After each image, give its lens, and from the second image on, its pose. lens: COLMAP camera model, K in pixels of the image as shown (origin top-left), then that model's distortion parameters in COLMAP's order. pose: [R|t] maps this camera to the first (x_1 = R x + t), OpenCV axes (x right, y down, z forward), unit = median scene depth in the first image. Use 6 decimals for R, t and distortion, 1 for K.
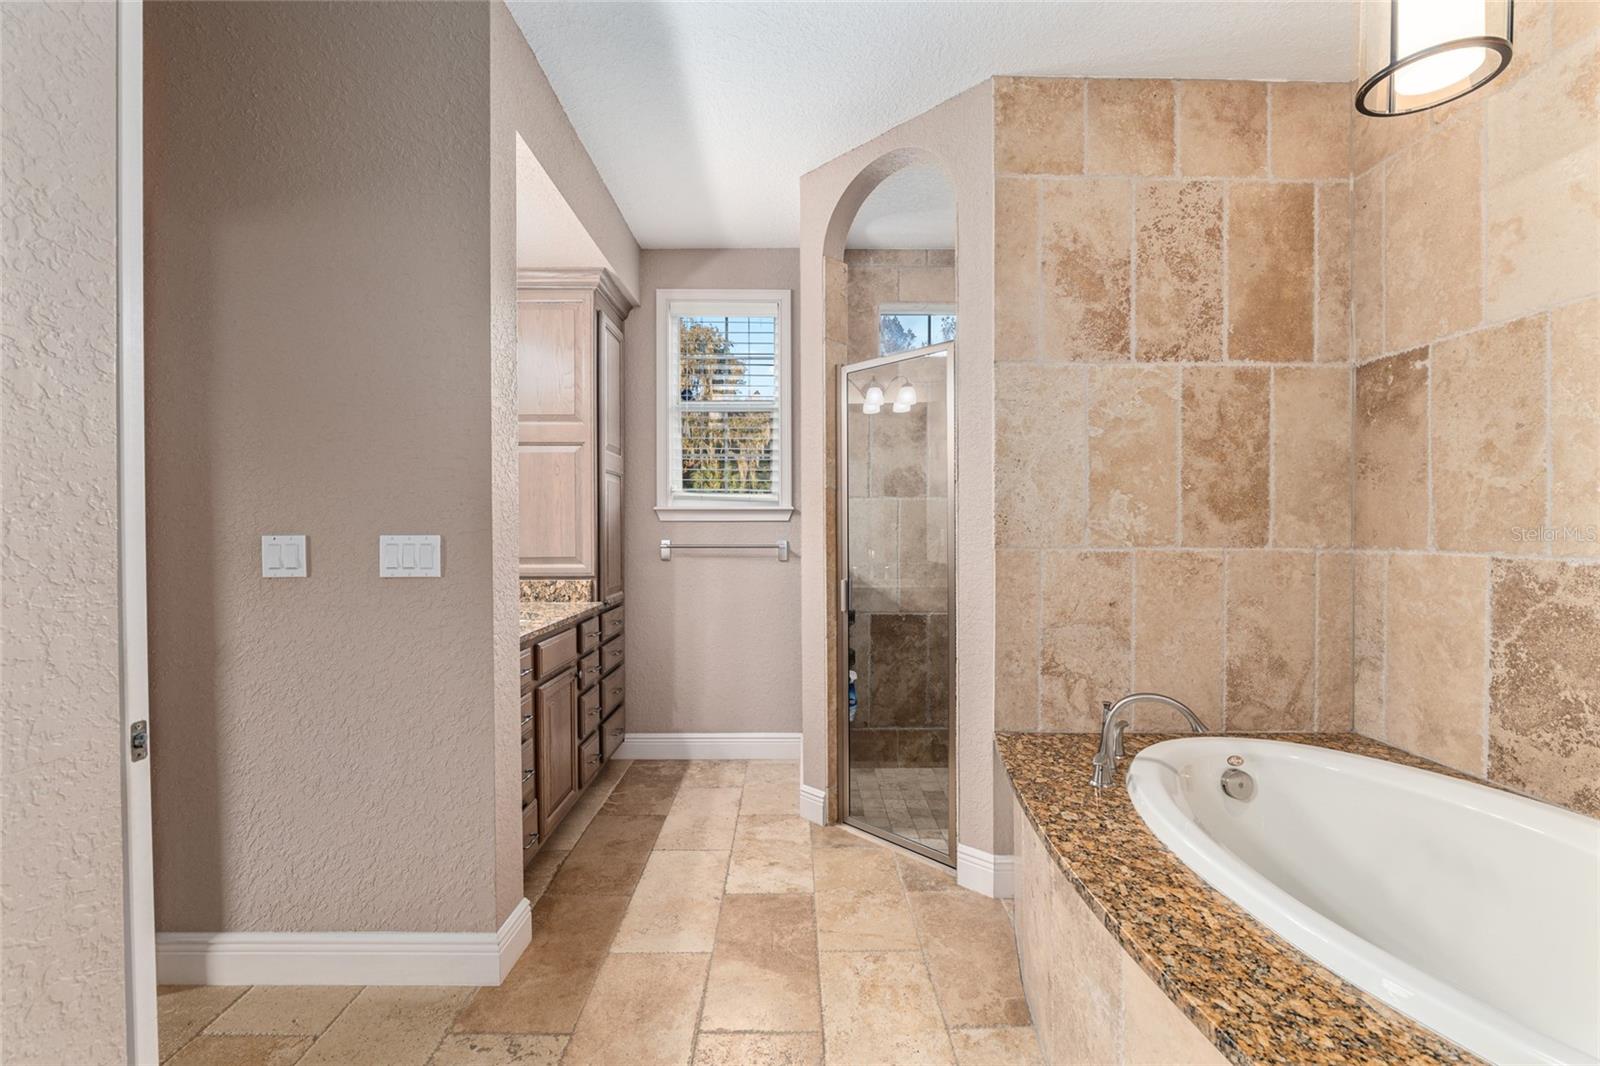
lens RADIAL K [[660.9, 0, 801.3], [0, 660.9, 535.5], [0, 0, 1]] dist [-0.008243, -0.000121]
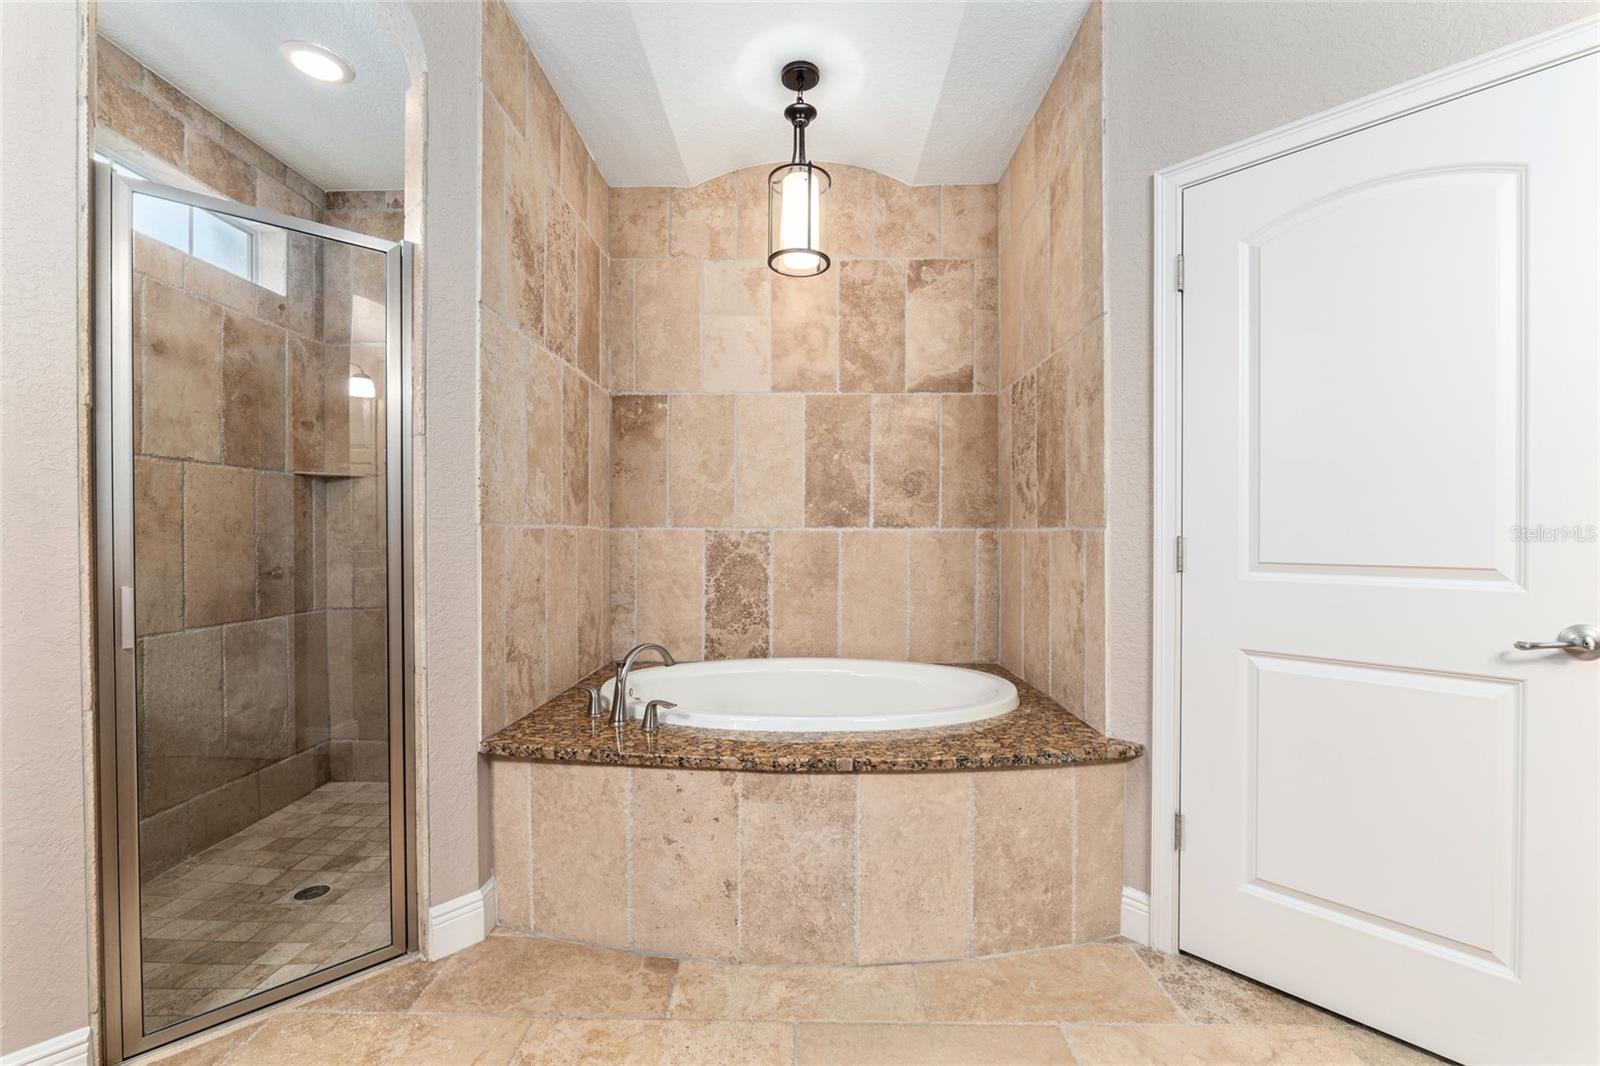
lens RADIAL K [[660.9, 0, 799.1], [0, 660.9, 537.7], [0, 0, 1]] dist [-0.008243, -0.000121]
pose [[0.030482, -0.005790, 0.999519, -0.630913], [0.008731, 0.999947, 0.005526, 0.044266], [-0.999497, 0.008558, 0.030531, 0.675074]]
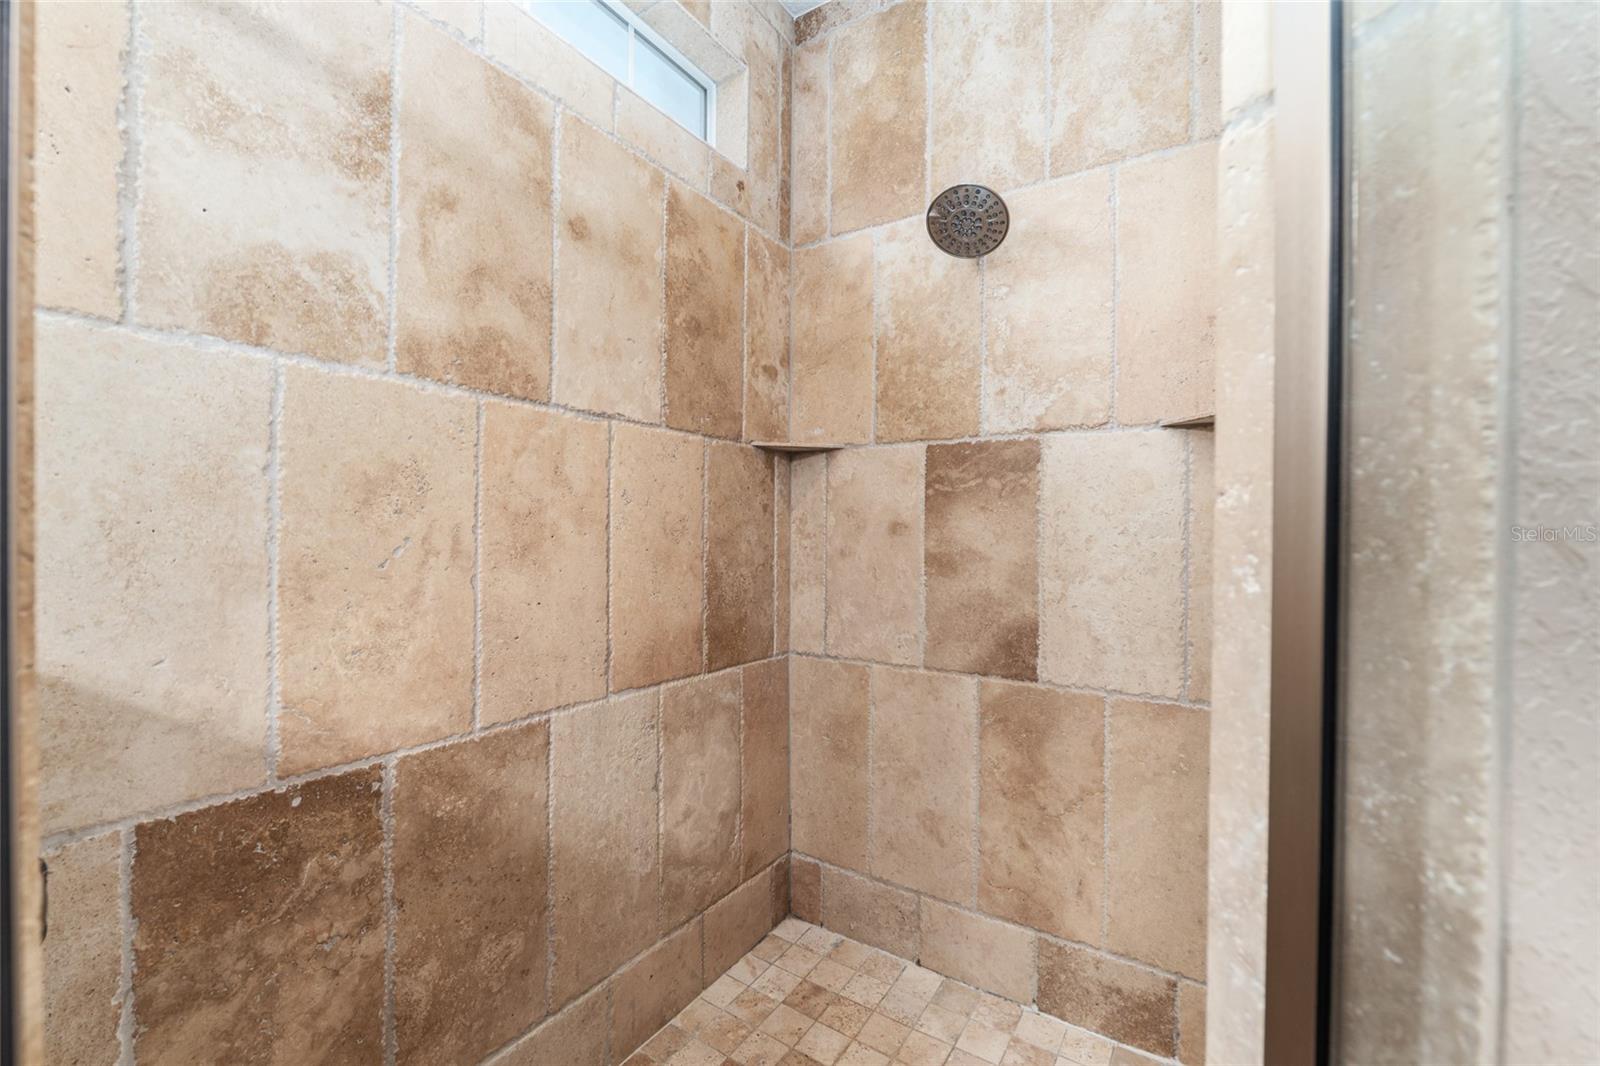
lens RADIAL K [[696.0, 0, 810.3], [0, 696.0, 536.0], [0, 0, 1]] dist [-0.005097, 0.001771]
pose [[0.550650, 0.003682, 0.834728, 0.060359], [-0.001674, 0.999993, -0.003306, 0.032251], [-0.834735, 0.000423, 0.550652, 1.266156]]
